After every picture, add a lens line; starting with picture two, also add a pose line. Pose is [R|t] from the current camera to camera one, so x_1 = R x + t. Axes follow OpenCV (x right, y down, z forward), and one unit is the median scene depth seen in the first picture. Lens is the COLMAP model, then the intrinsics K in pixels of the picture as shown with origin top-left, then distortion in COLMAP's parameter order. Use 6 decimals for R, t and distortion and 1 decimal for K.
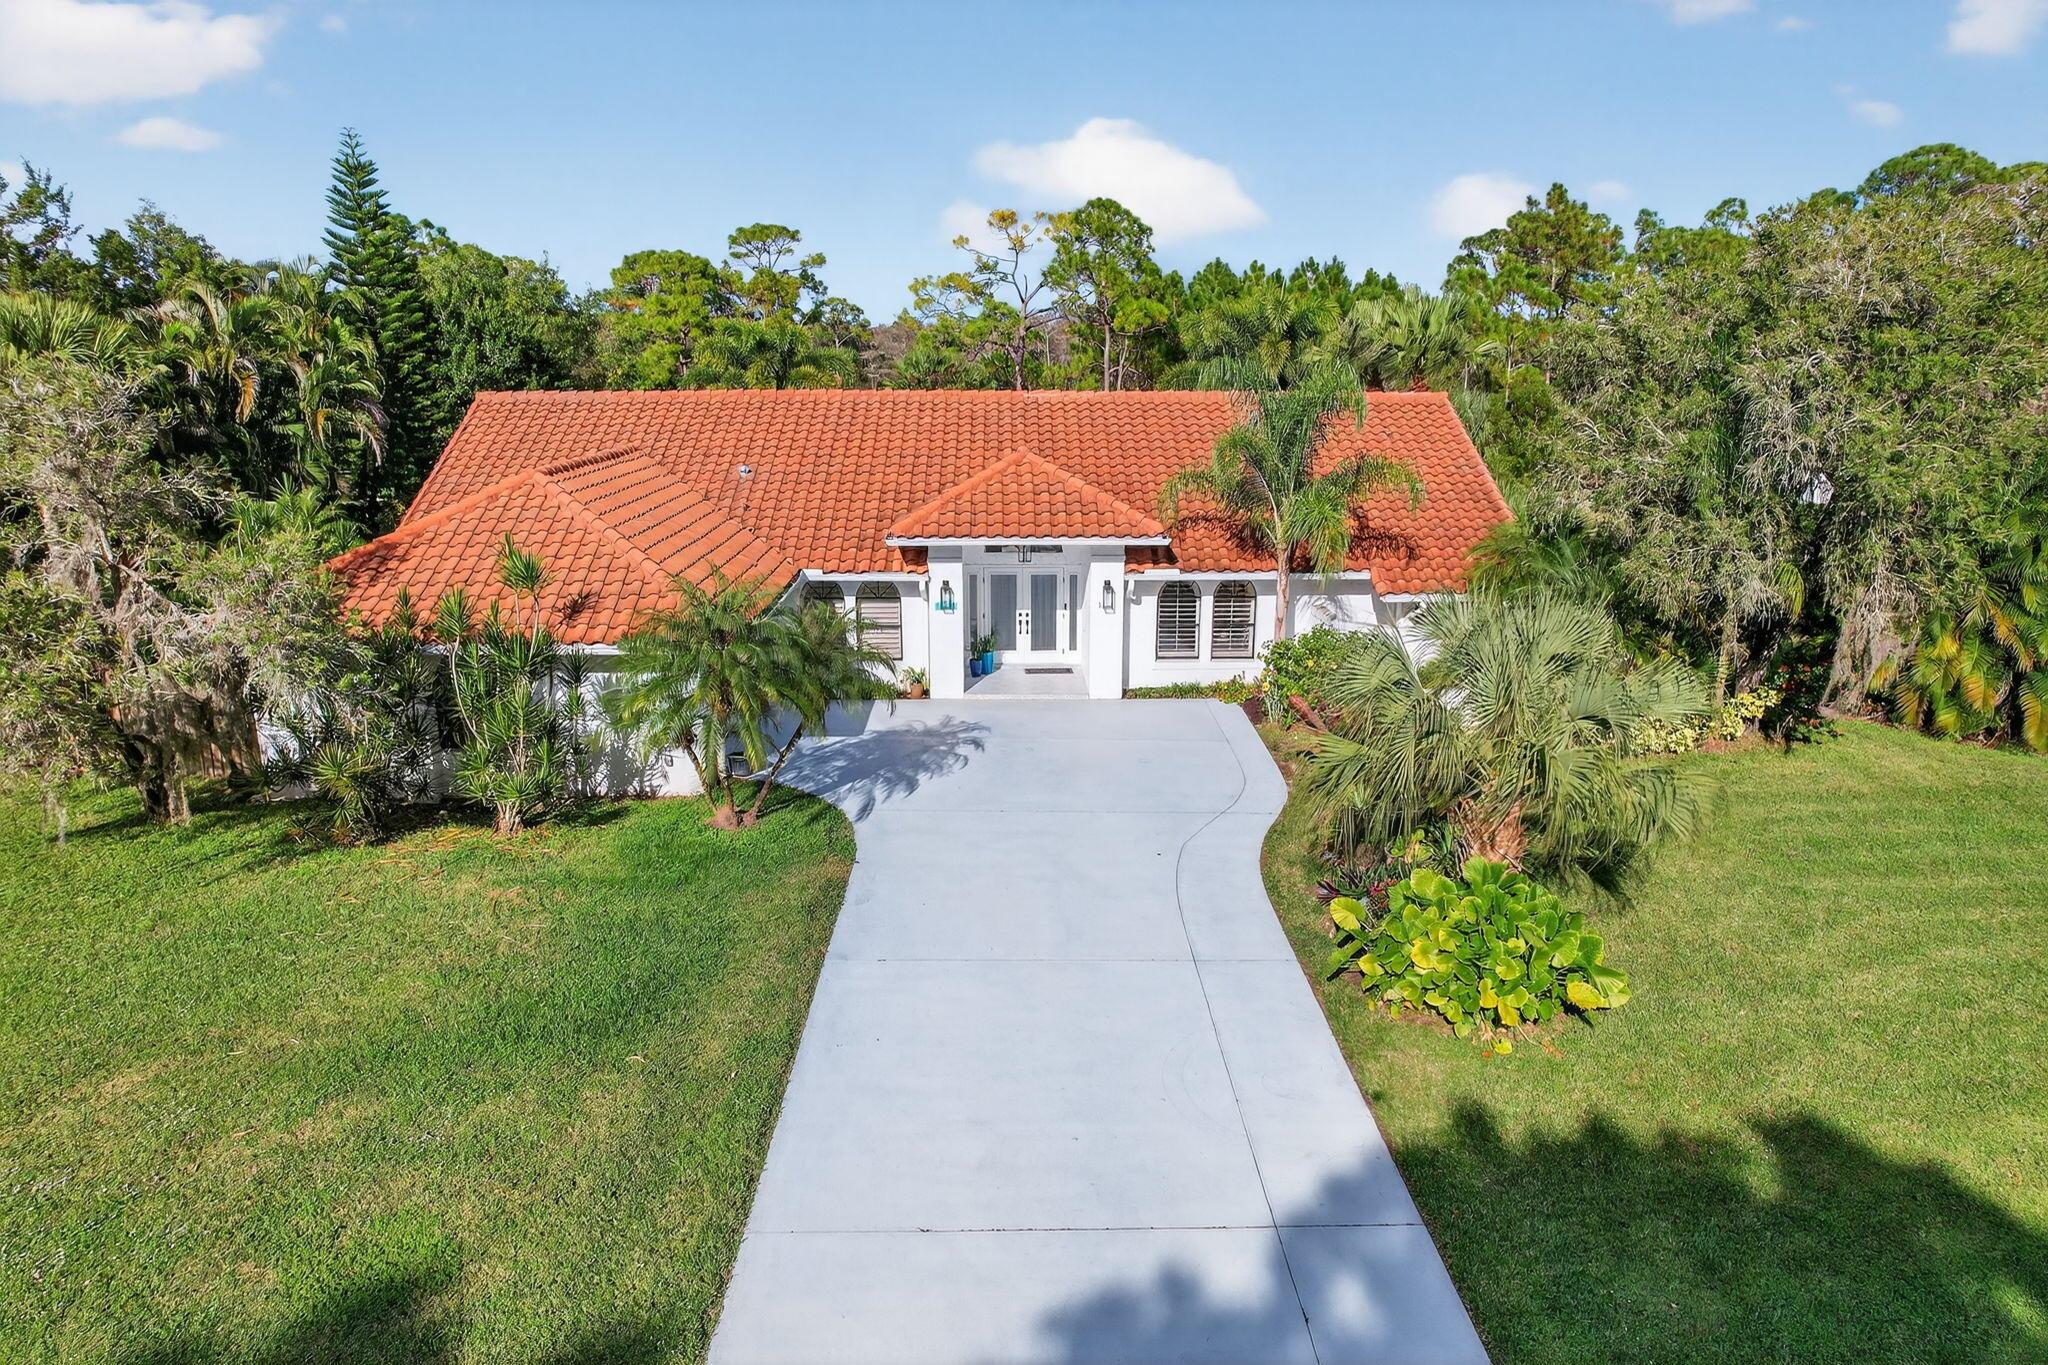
lens RADIAL K [[869.0, 0, 1030.7], [0, 869.0, 689.7], [0, 0, 1]] dist [-0.009950, 0.000153]
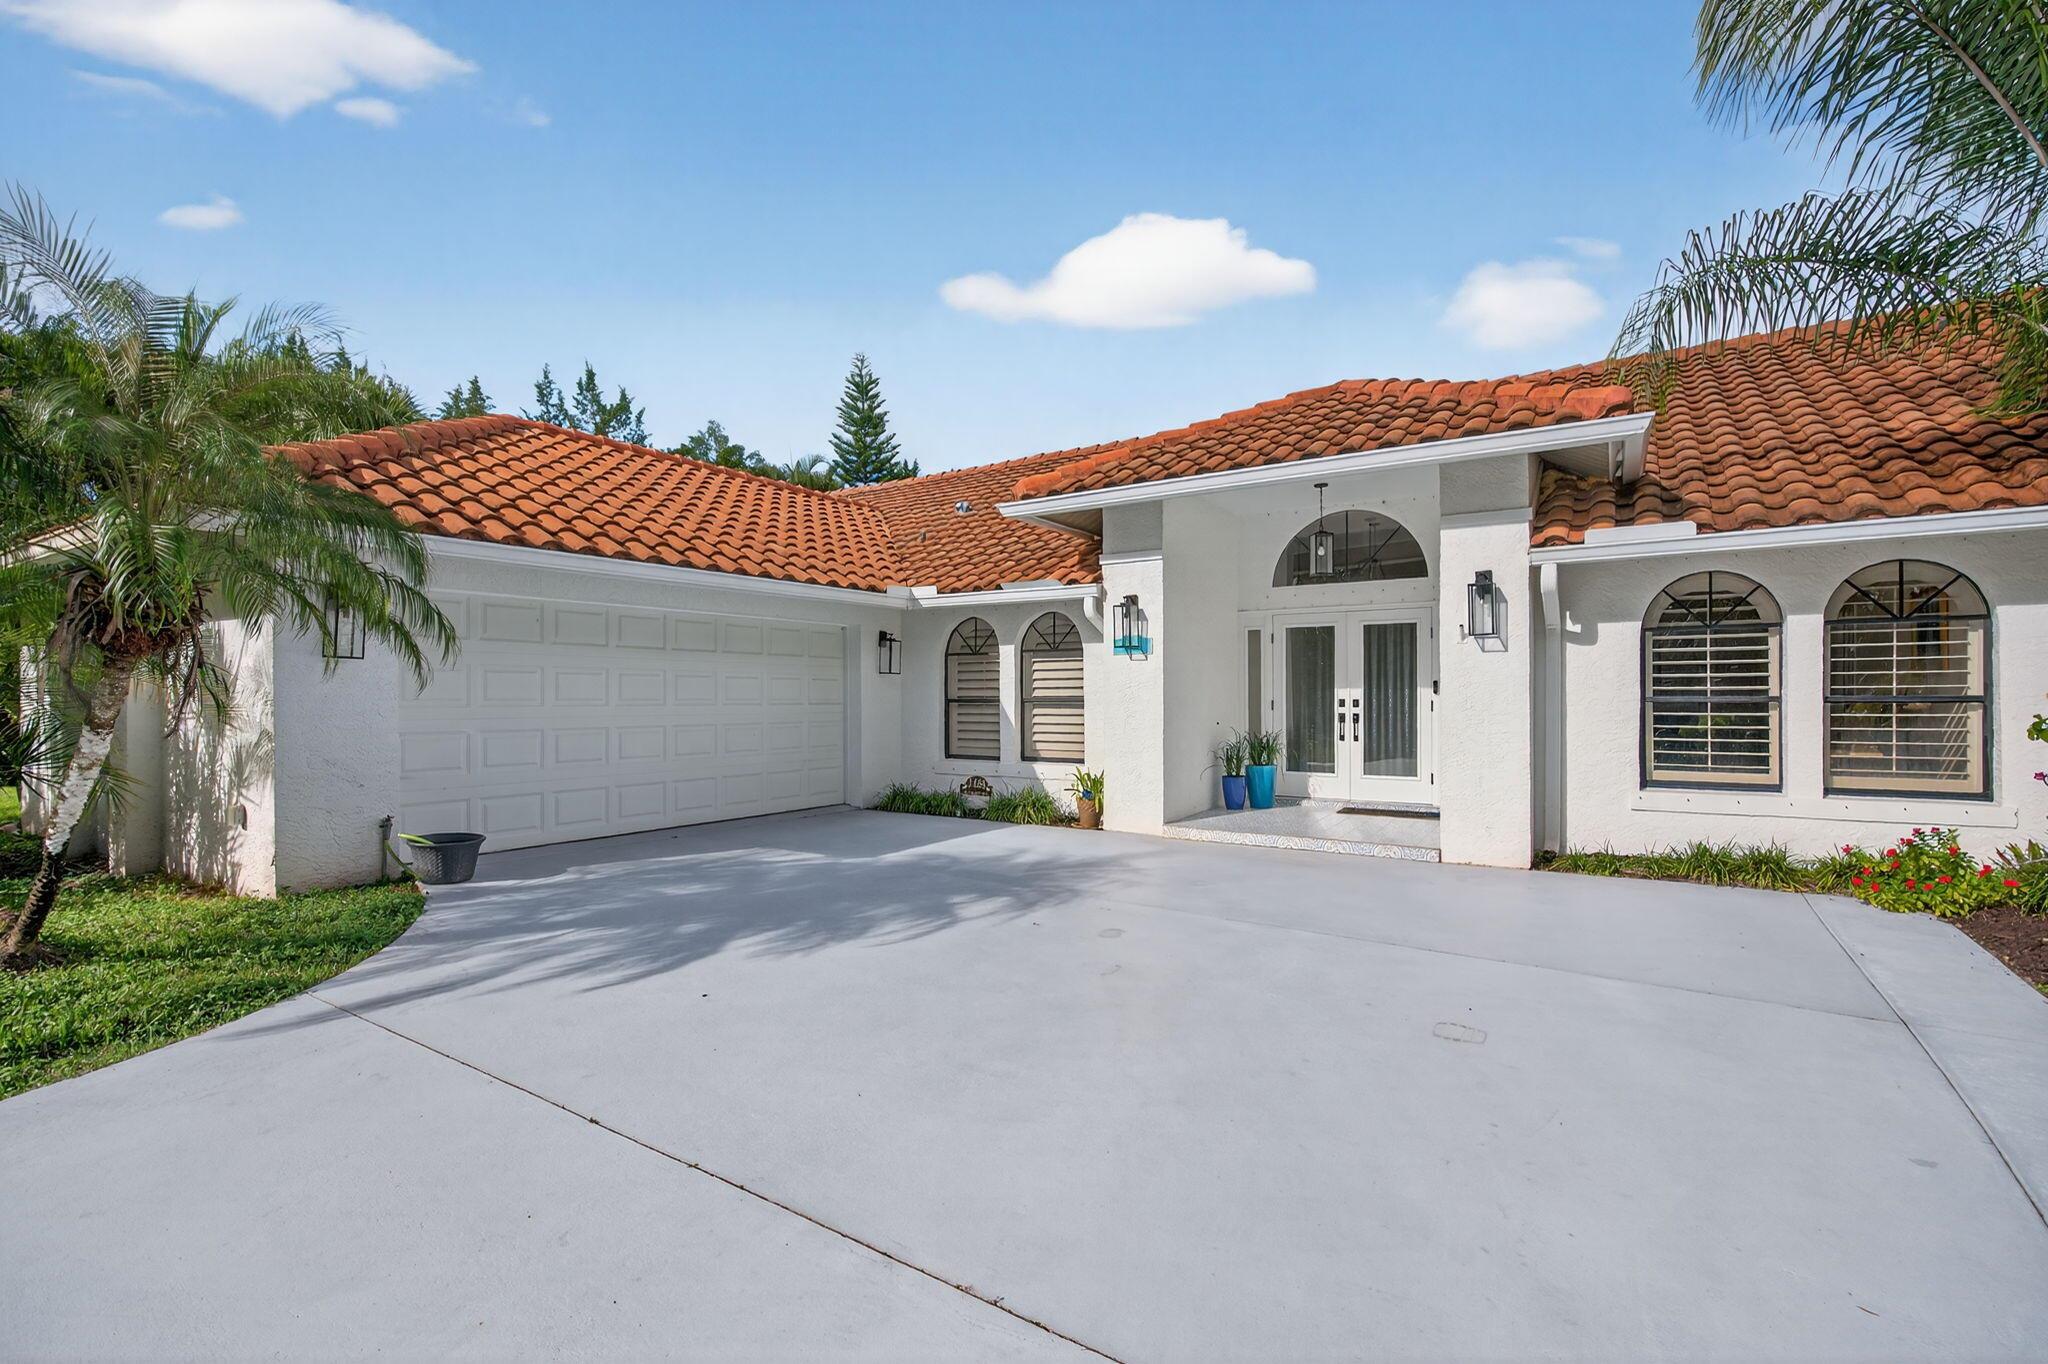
lens RADIAL K [[869.0, 0, 1030.7], [0, 869.0, 689.2], [0, 0, 1]] dist [-0.009950, 0.000153]
pose [[0.852438, 0.002890, -0.522820, 0.114461], [-0.124075, 0.972536, -0.196923, 0.035958], [0.507893, 0.232734, 0.829385, 0.529780]]
